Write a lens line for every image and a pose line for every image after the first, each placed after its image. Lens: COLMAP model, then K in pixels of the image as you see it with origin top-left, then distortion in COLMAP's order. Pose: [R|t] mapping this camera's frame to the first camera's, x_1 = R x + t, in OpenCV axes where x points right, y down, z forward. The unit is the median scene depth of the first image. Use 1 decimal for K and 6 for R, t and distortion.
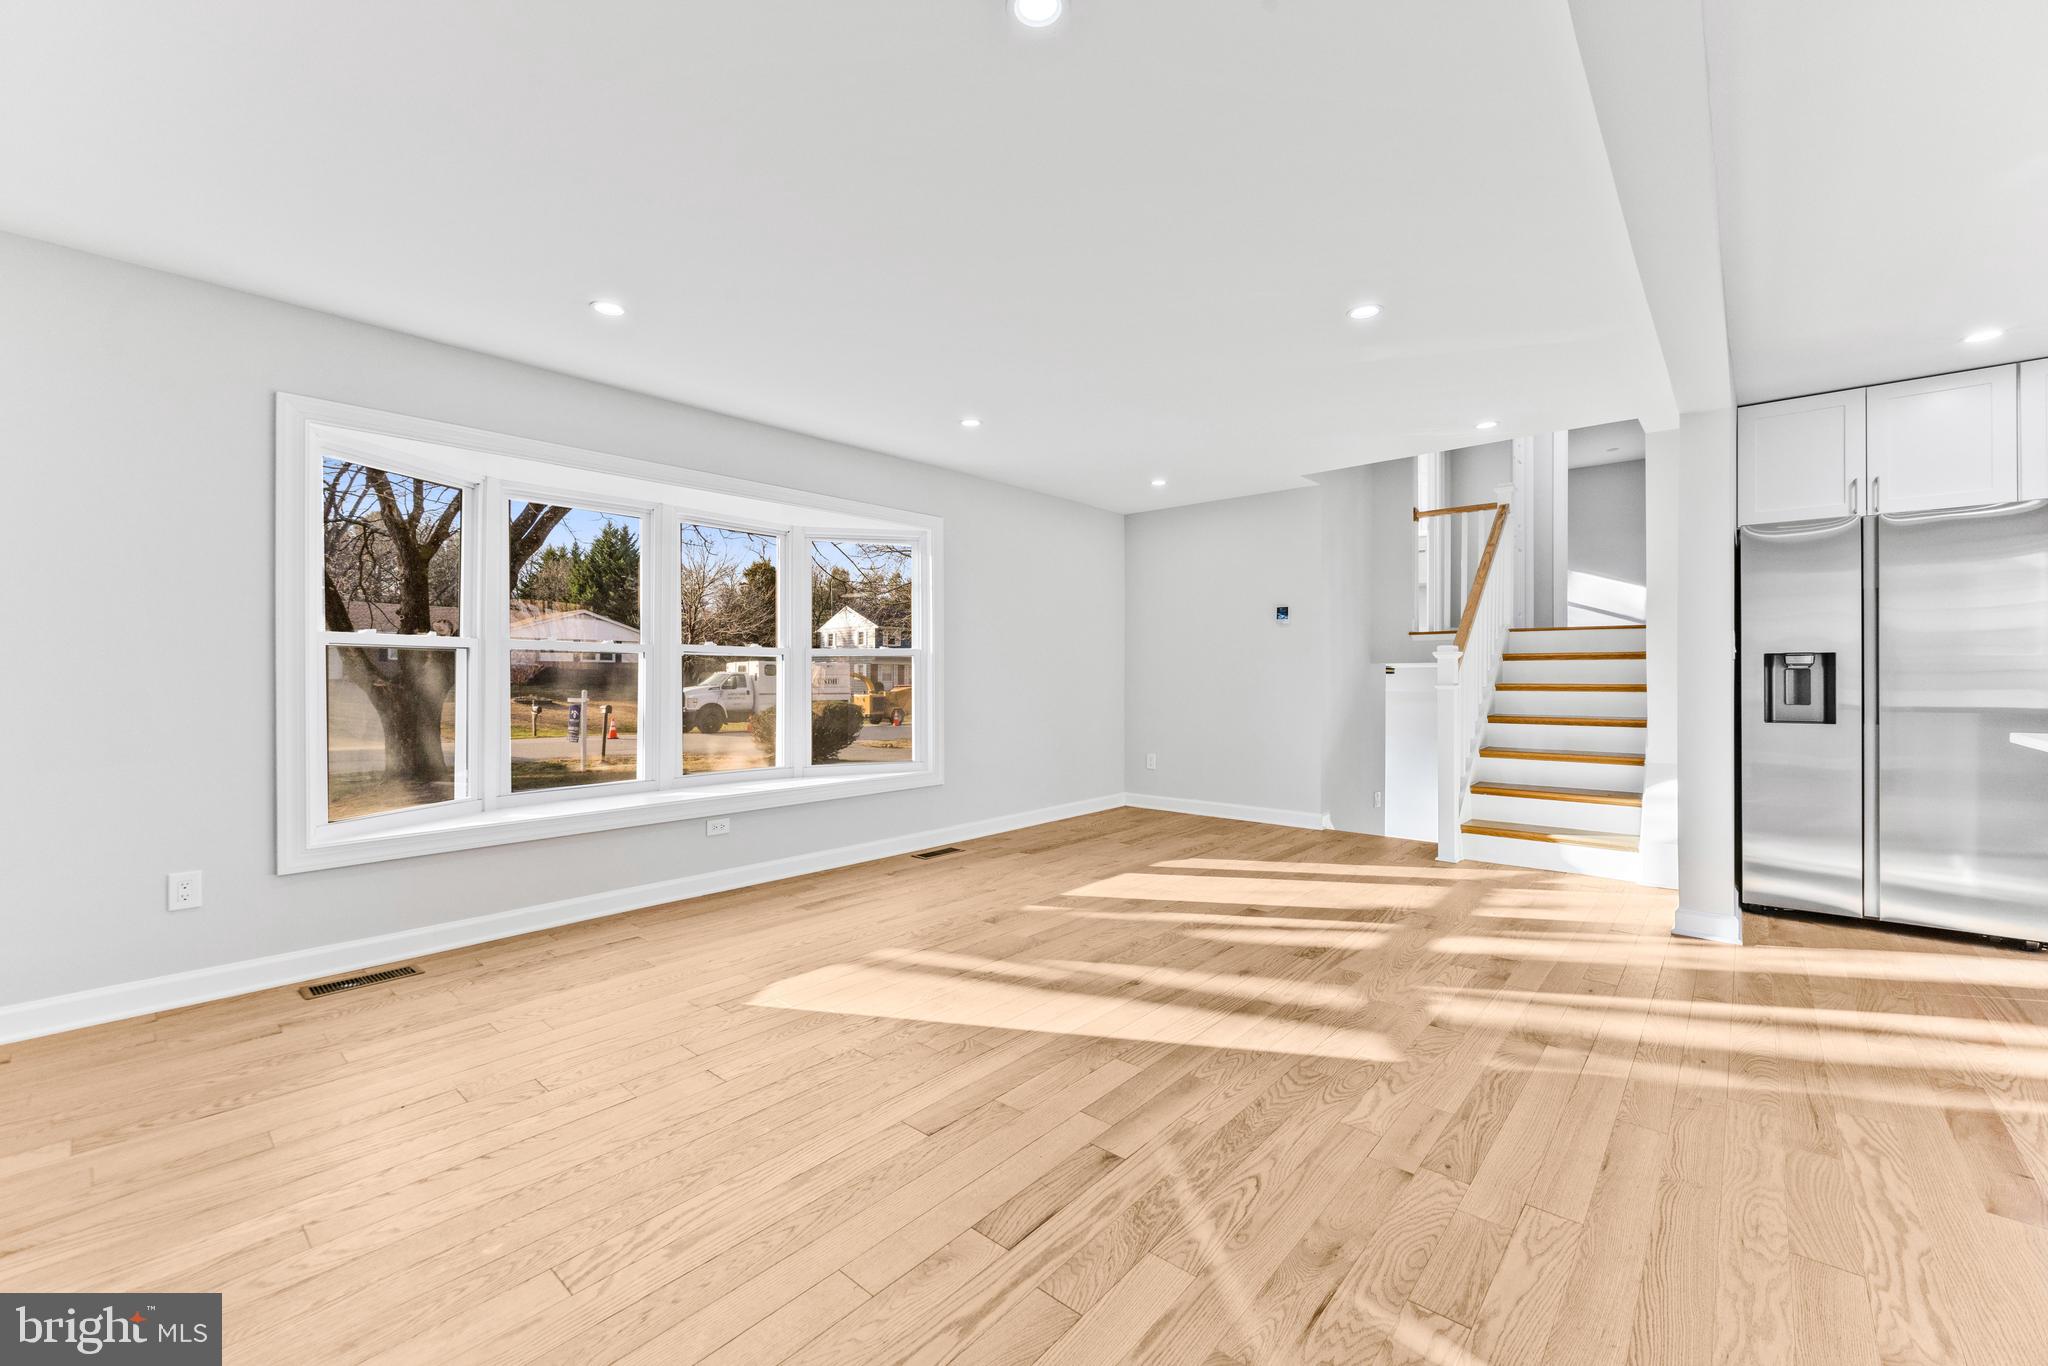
lens RADIAL K [[817.4, 0, 1027.5], [0, 817.4, 676.6], [0, 0, 1]] dist [-0.001476, -0.000178]
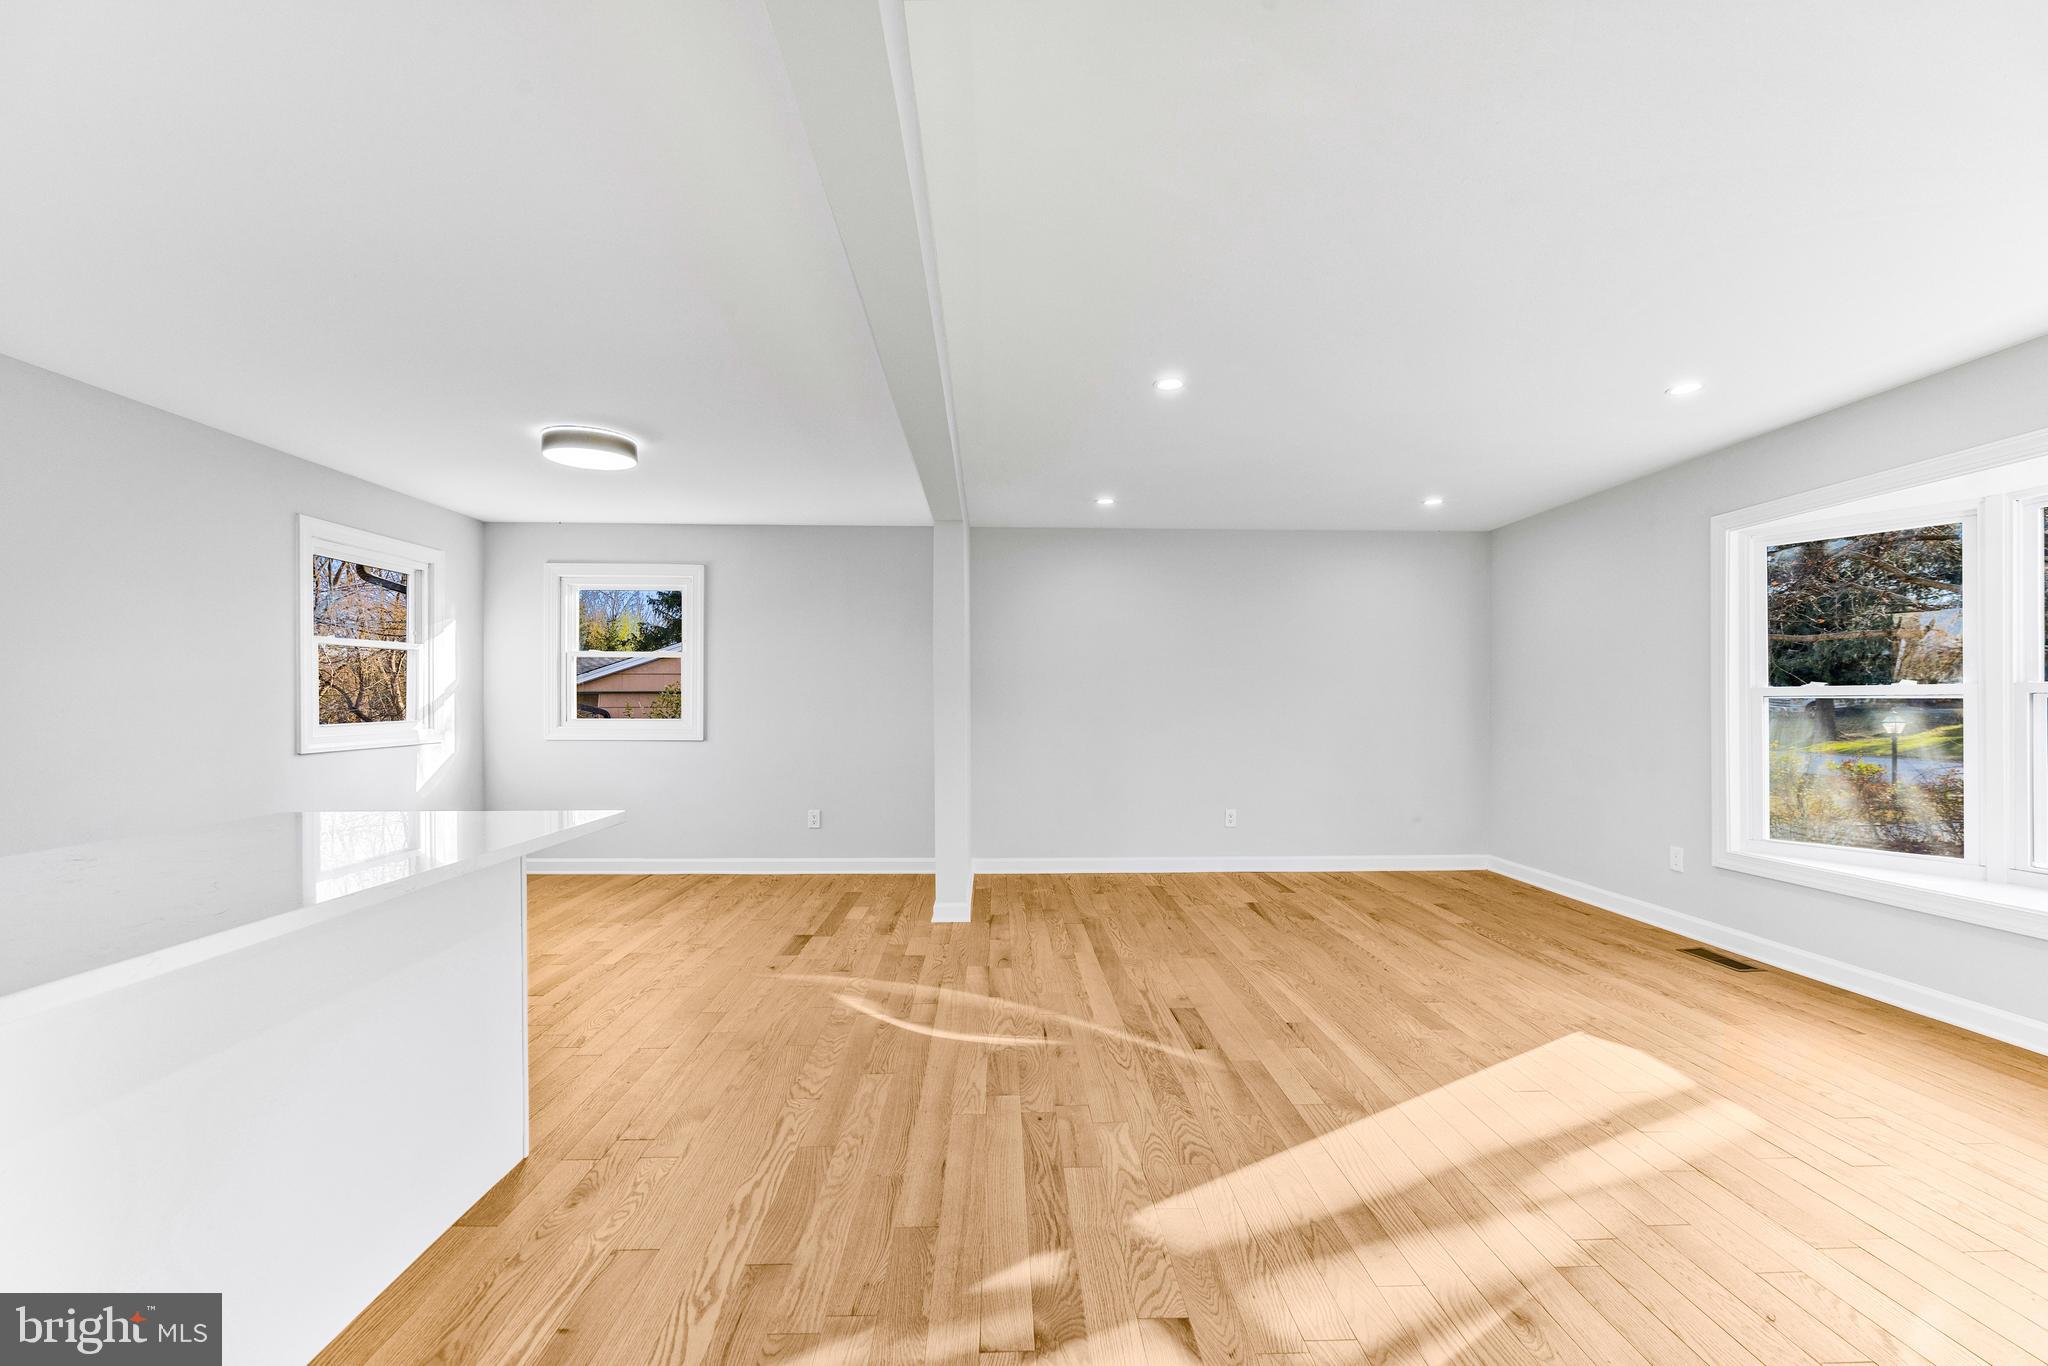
lens RADIAL K [[817.4, 0, 1029.3], [0, 817.4, 703.3], [0, 0, 1]] dist [-0.001476, -0.000178]
pose [[-0.724234, 0.000963, -0.689554, 0.716609], [0.005173, 0.999978, -0.004036, -0.028522], [0.689535, -0.006490, -0.724223, 0.973398]]
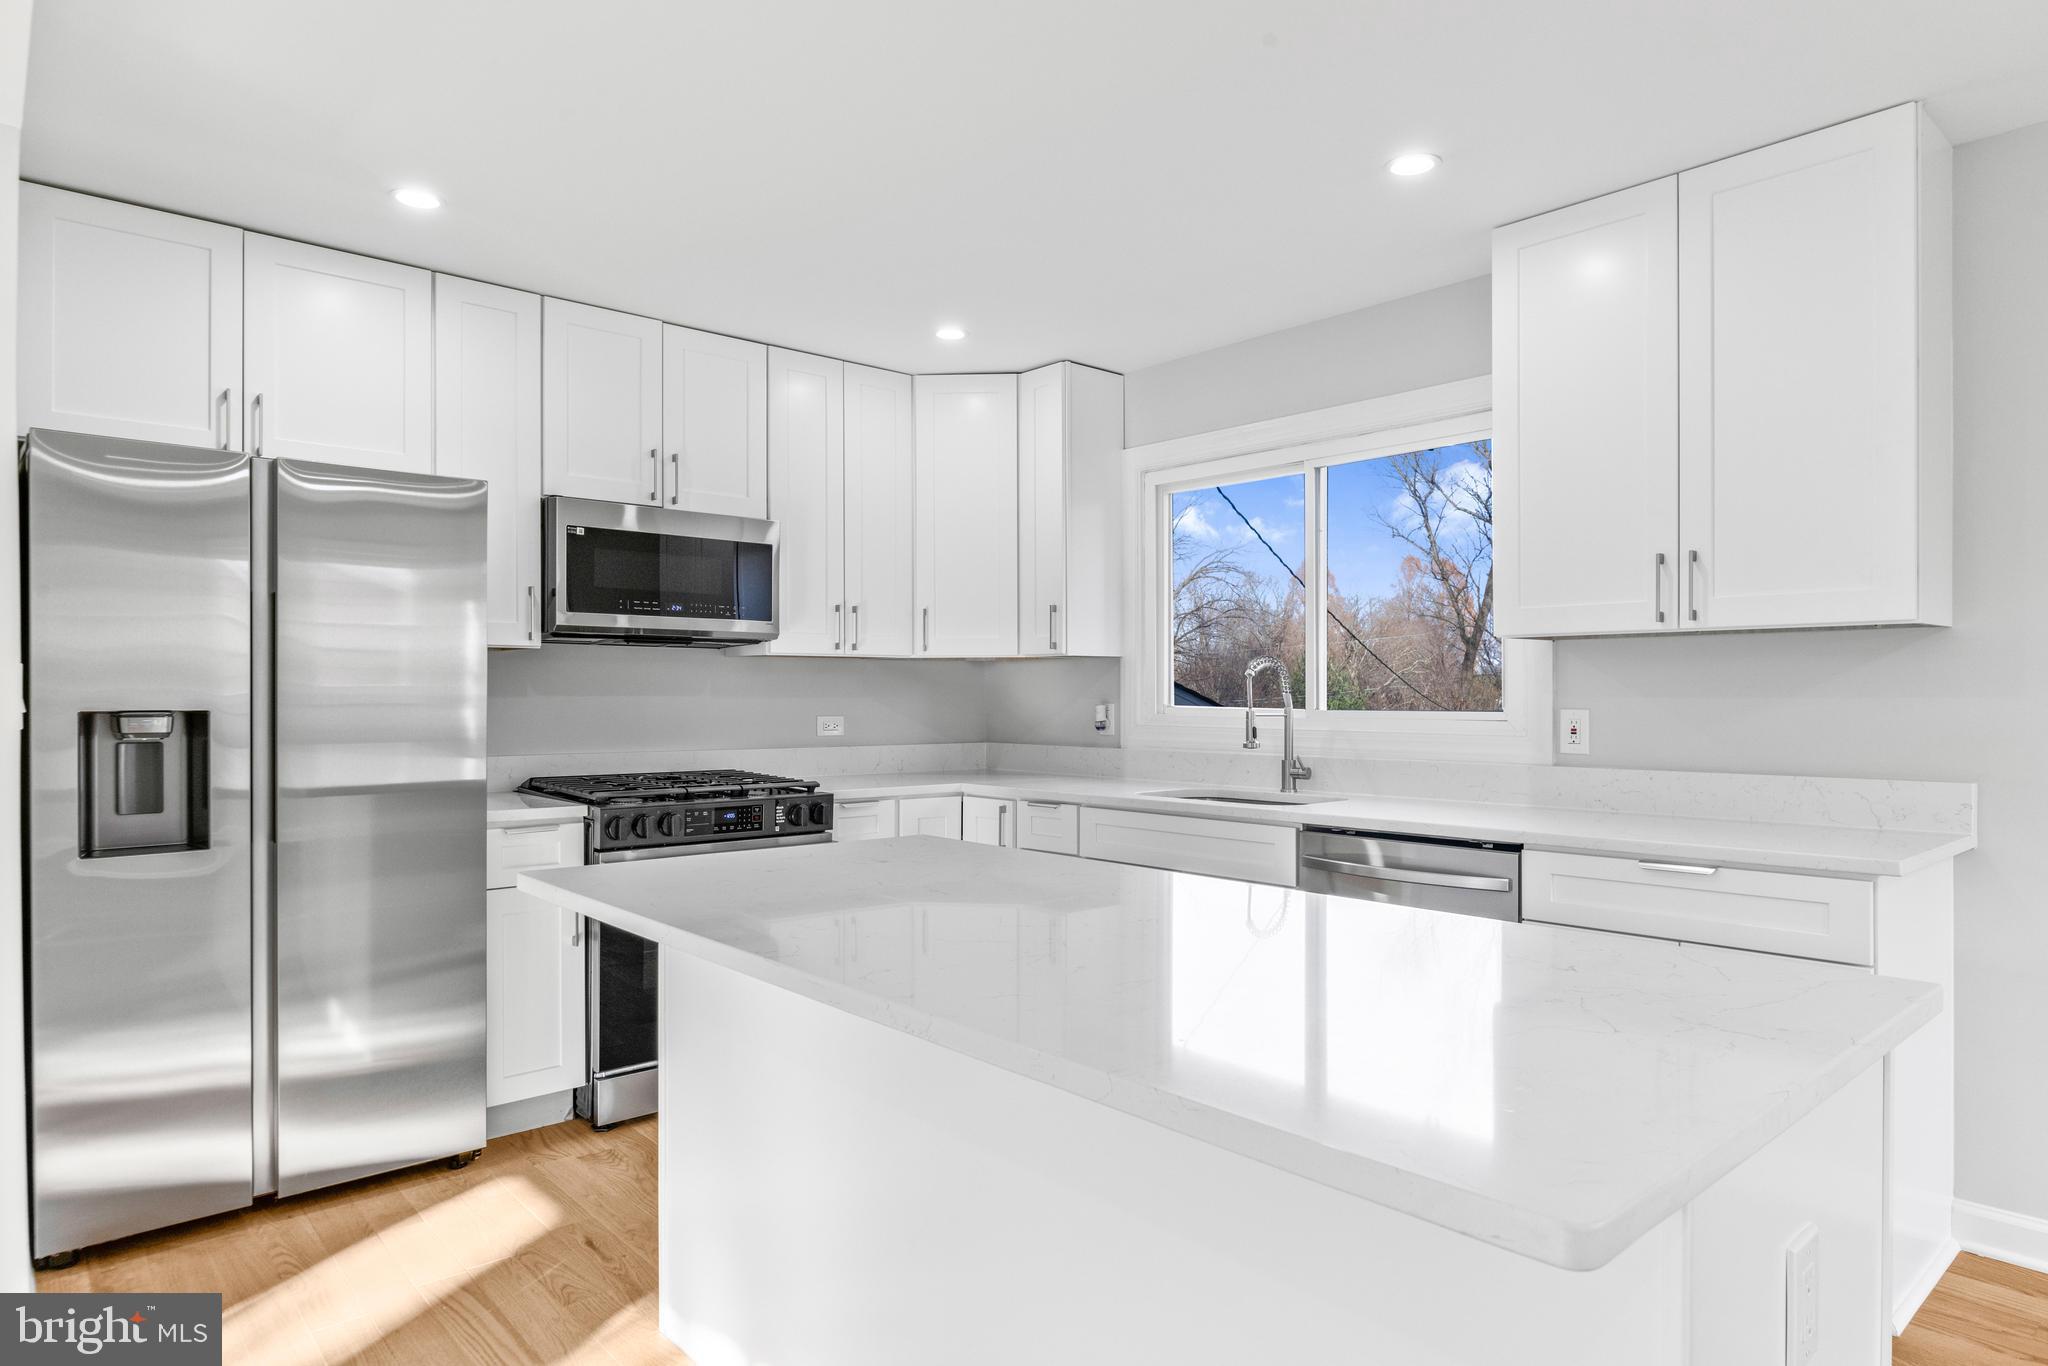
lens RADIAL K [[1193.6, 0, 1026.4], [0, 1193.6, 714.9], [0, 0, 1]] dist [-0.000681, -0.001321]
pose [[0.127746, -0.014903, 0.991695, 0.299514], [-0.006510, 0.999853, 0.015865, -0.041525], [-0.991786, -0.008482, 0.127631, 0.380669]]
